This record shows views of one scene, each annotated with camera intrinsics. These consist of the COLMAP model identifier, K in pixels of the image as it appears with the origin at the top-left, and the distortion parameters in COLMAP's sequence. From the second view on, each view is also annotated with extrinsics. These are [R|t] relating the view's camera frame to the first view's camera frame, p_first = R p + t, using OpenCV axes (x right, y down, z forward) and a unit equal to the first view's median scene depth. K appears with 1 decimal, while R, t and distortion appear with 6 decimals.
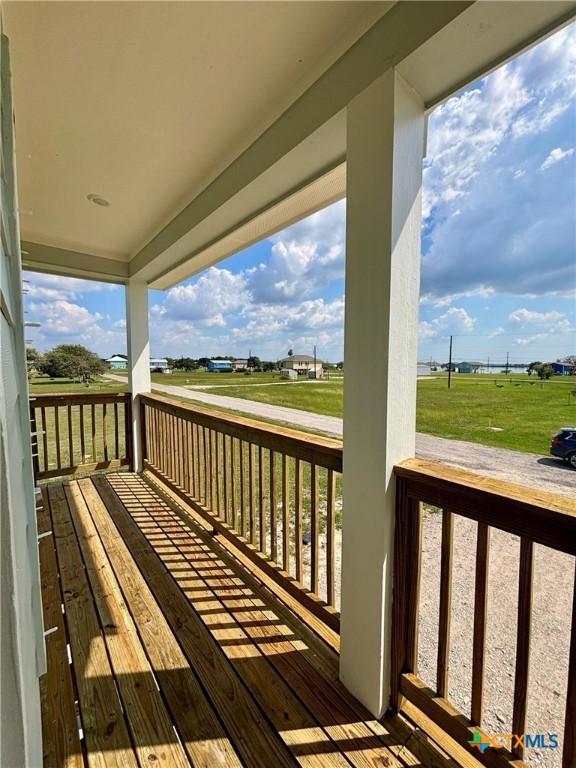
lens RADIAL K [[310.1, 0, 286.1], [0, 310.1, 384.0], [0, 0, 1]] dist [0.008252, 0.000577]
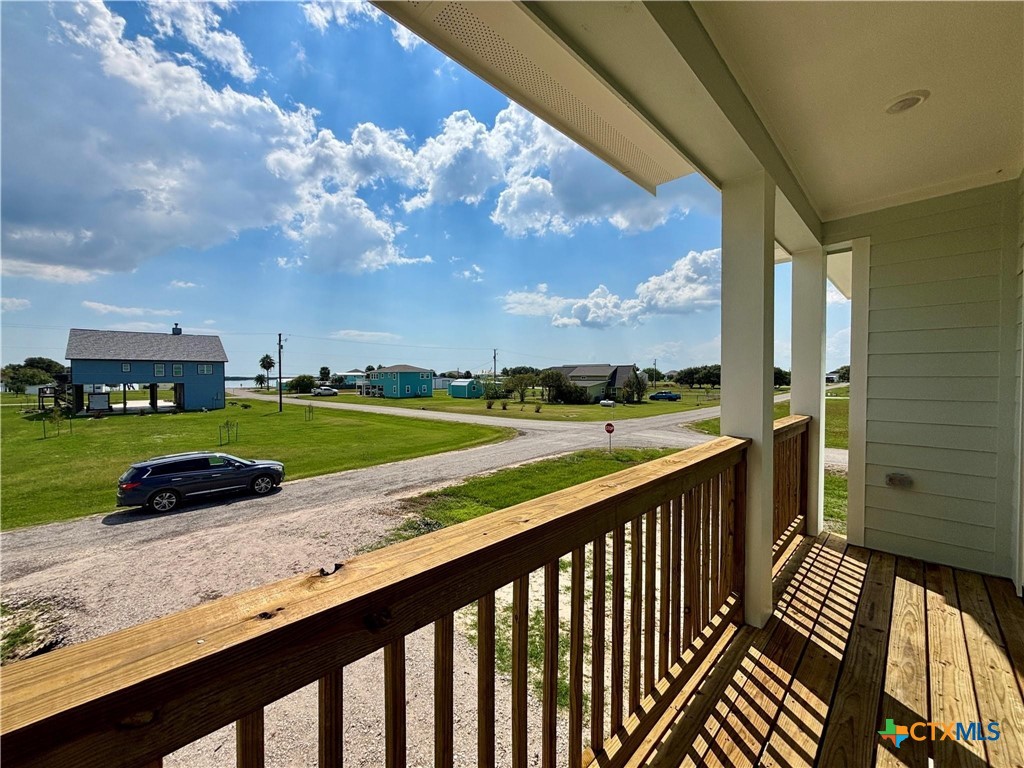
lens RADIAL K [[413.4, 0, 509.4], [0, 413.4, 384.5], [0, 0, 1]] dist [0.008252, 0.000577]
pose [[-0.101837, -0.019659, 0.994607, -0.986305], [0.065354, 0.997513, 0.026408, -0.073000], [-0.992652, 0.067691, -0.100299, 1.560612]]
